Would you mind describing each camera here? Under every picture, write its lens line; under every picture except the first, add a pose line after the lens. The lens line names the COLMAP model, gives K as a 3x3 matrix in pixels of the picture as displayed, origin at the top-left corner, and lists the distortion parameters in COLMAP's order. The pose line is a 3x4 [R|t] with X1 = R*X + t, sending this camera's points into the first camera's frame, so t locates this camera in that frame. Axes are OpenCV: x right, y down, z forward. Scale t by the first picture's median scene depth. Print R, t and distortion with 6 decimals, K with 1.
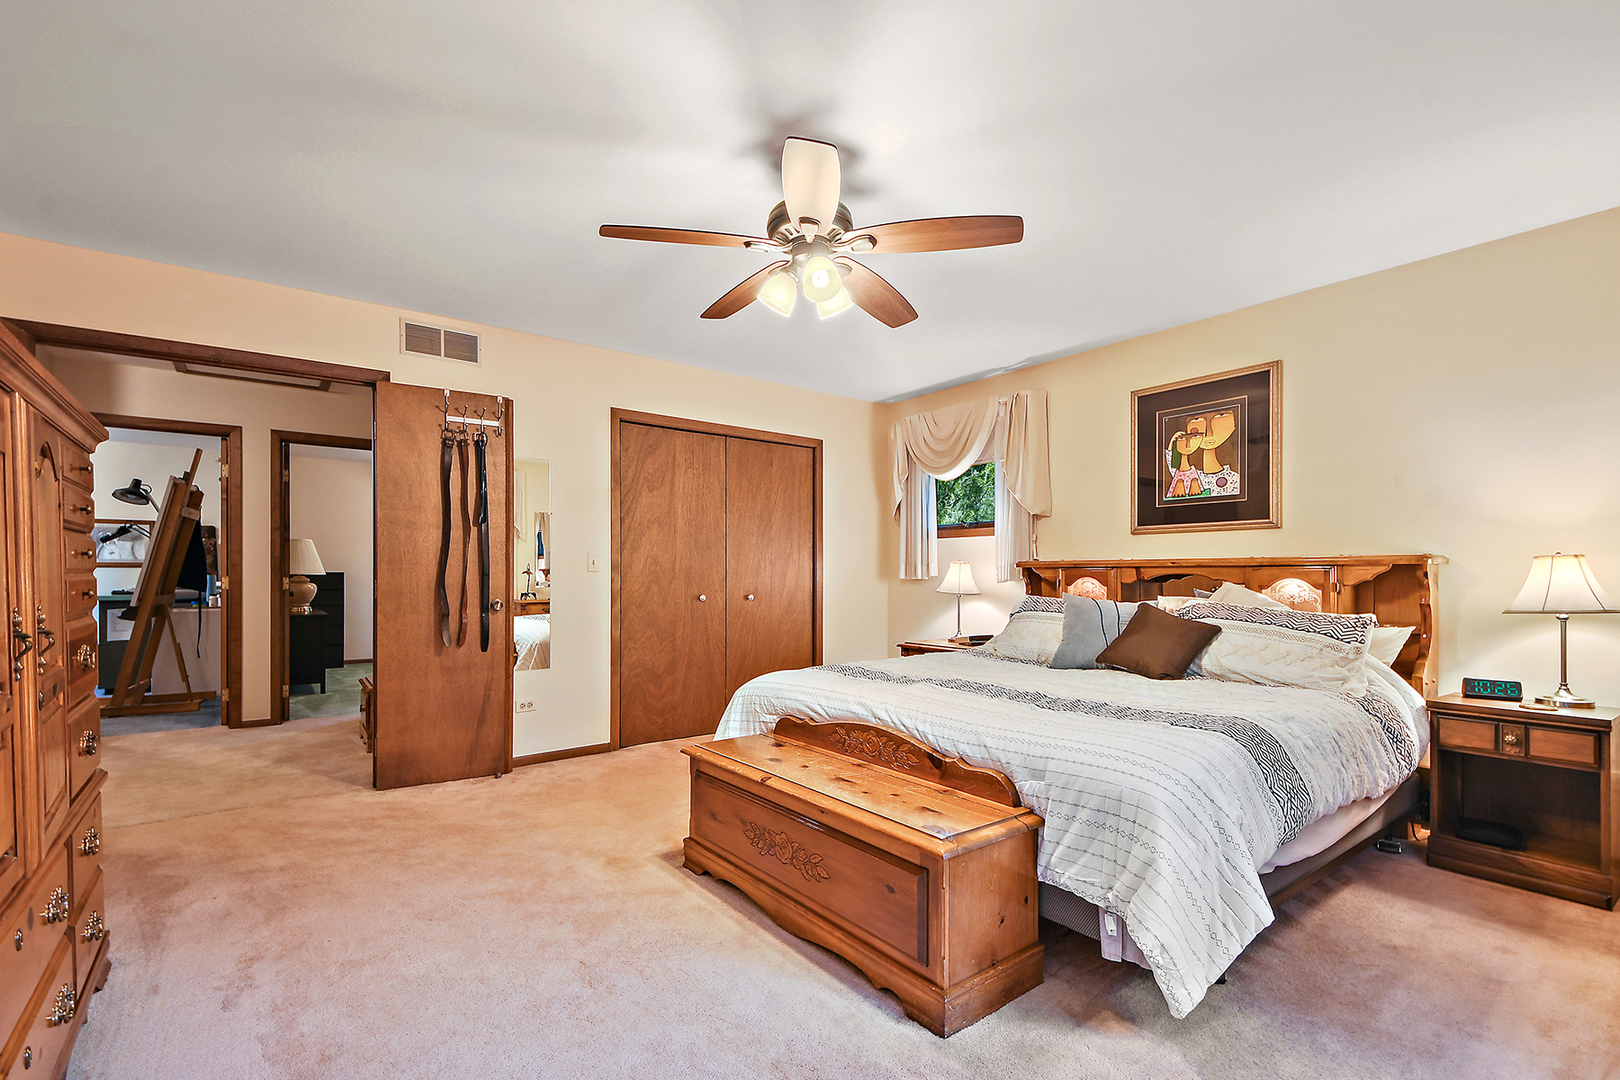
lens RADIAL K [[716.7, 0, 781.9], [0, 716.7, 587.8], [0, 0, 1]] dist [-0.001810, -0.004044]
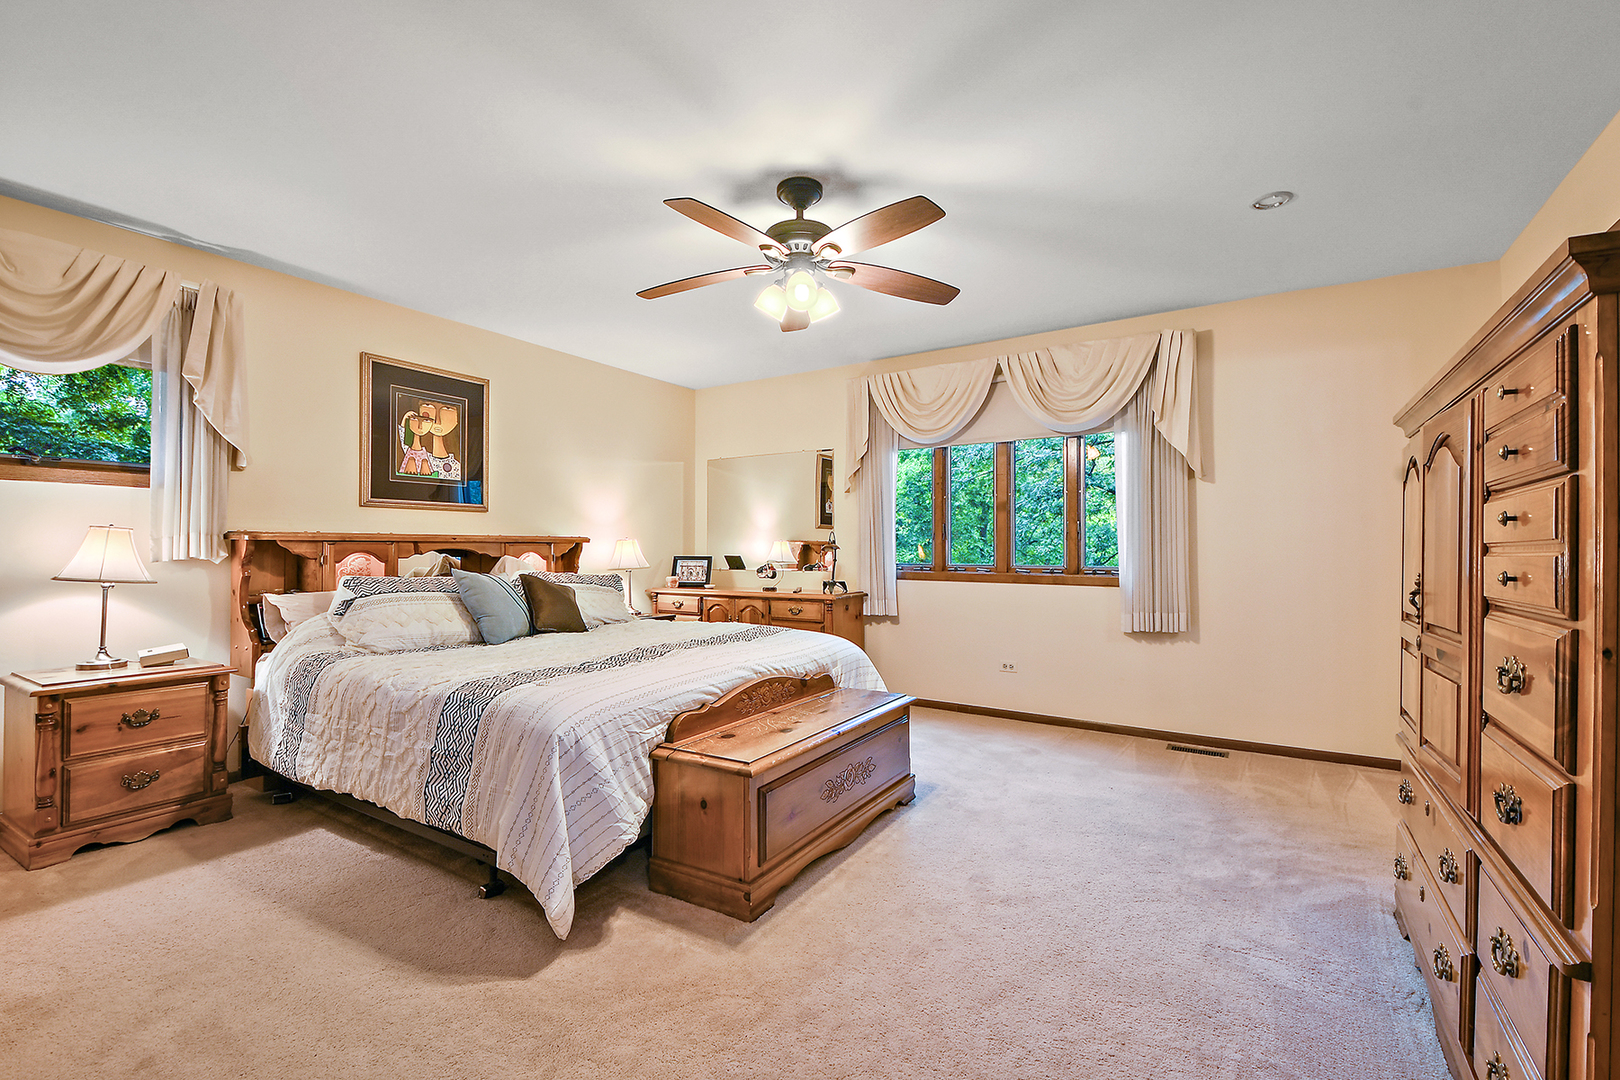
lens RADIAL K [[716.7, 0, 807.2], [0, 716.7, 540.0], [0, 0, 1]] dist [-0.001810, -0.004044]
pose [[-0.373174, 0.006202, 0.927741, -0.632820], [0.016268, 0.999868, -0.000140, -0.022566], [-0.927619, 0.015040, -0.373226, 0.872107]]
